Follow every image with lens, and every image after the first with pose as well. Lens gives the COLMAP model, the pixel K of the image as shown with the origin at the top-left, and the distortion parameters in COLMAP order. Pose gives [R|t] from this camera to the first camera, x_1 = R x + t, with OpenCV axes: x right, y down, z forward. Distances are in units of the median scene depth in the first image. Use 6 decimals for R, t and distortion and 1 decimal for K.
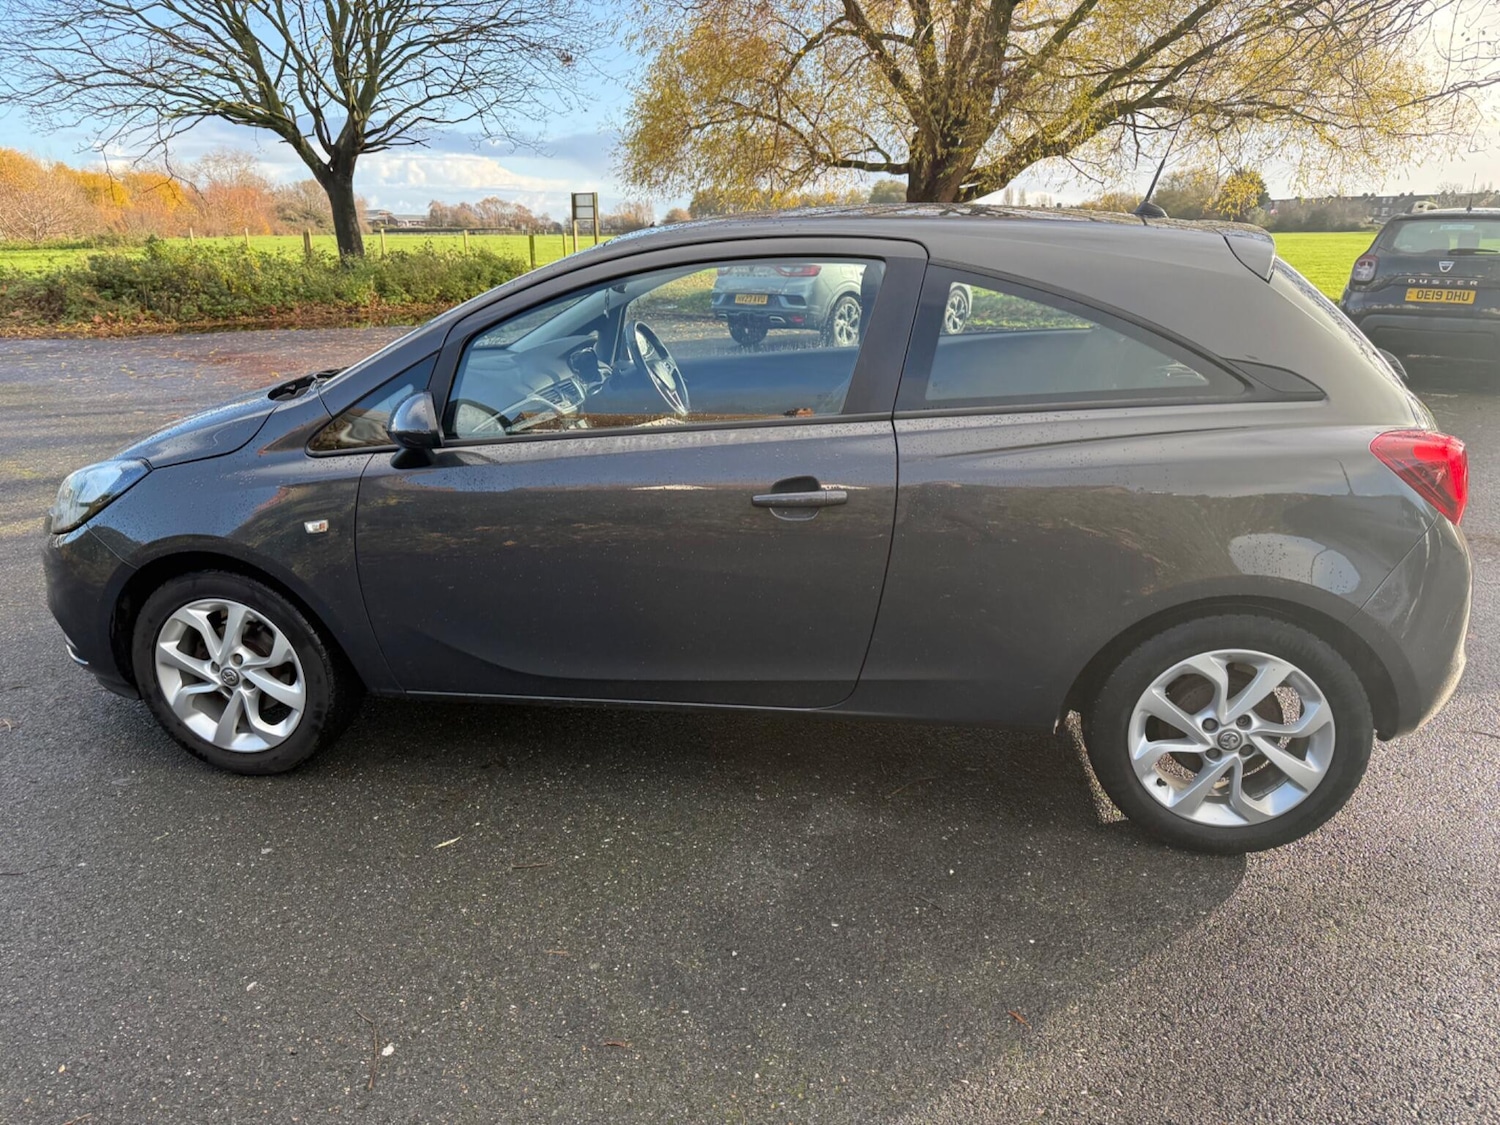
lens RADIAL K [[1085.9, 0, 760.2], [0, 1085.9, 559.7], [0, 0, 1]] dist [0.024477, -0.024372]
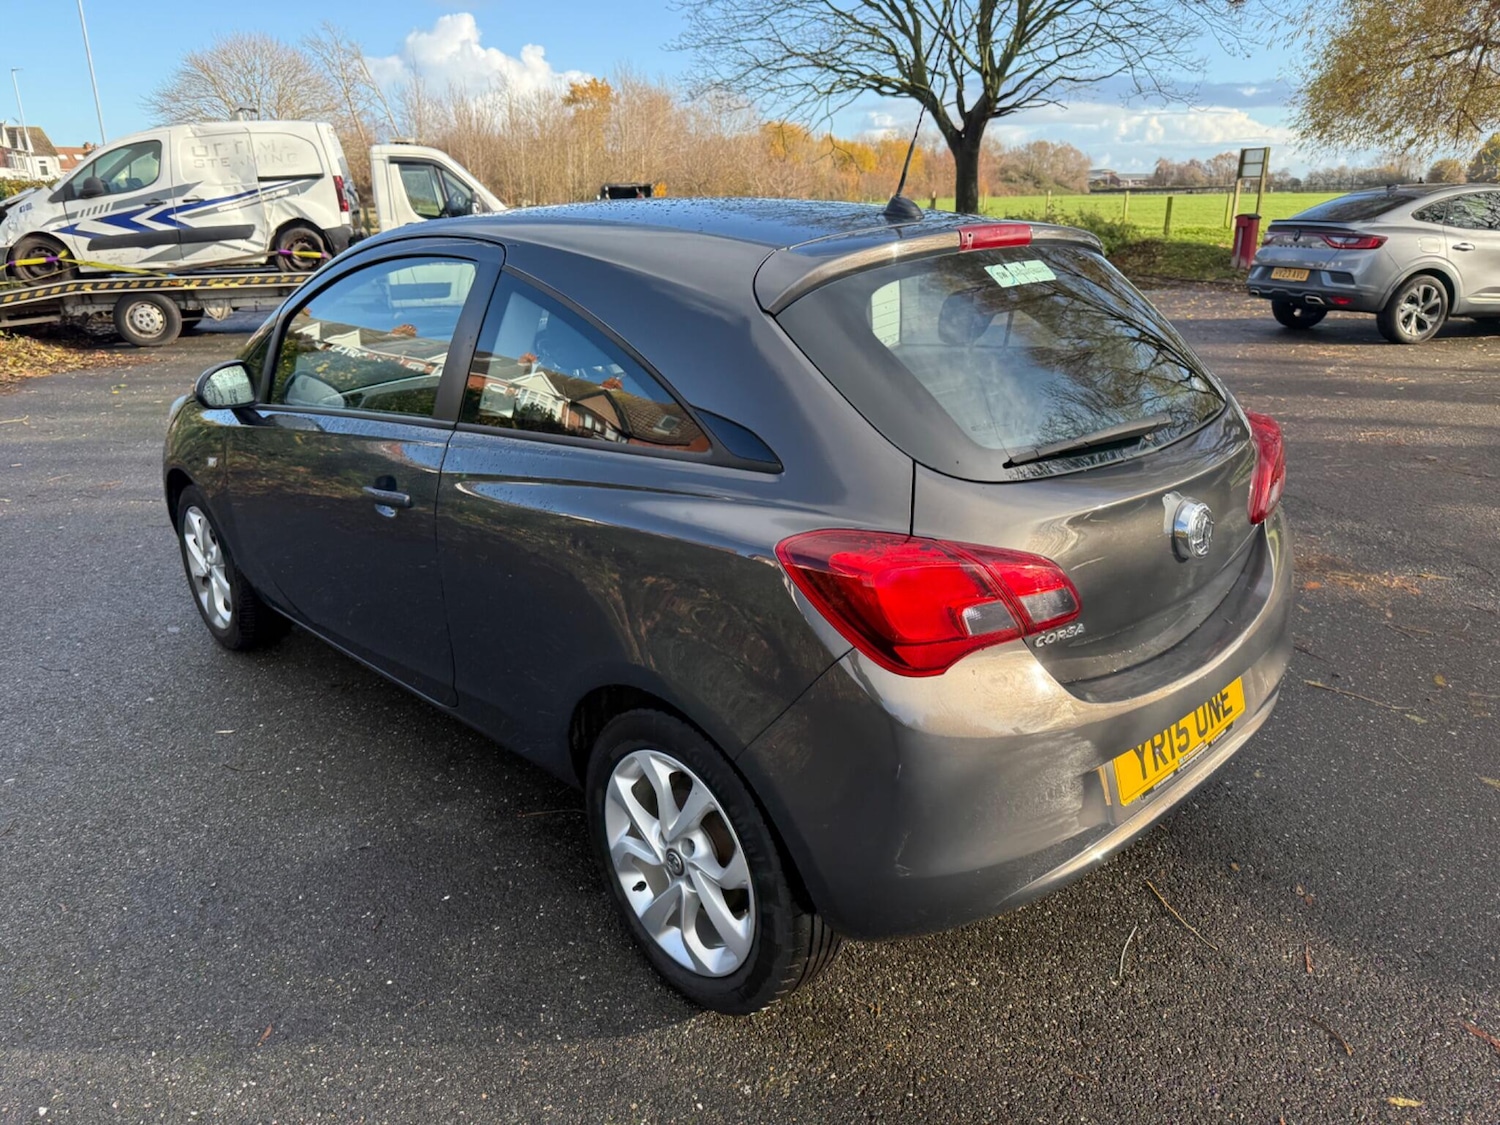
lens RADIAL K [[1085.9, 0, 760.2], [0, 1085.9, 559.7], [0, 0, 1]] dist [0.024477, -0.024372]
pose [[0.812653, 0.180463, -0.554101, 0.098824], [-0.161490, 0.983342, 0.083417, -0.014847], [0.559925, 0.021693, 0.828259, 0.040124]]
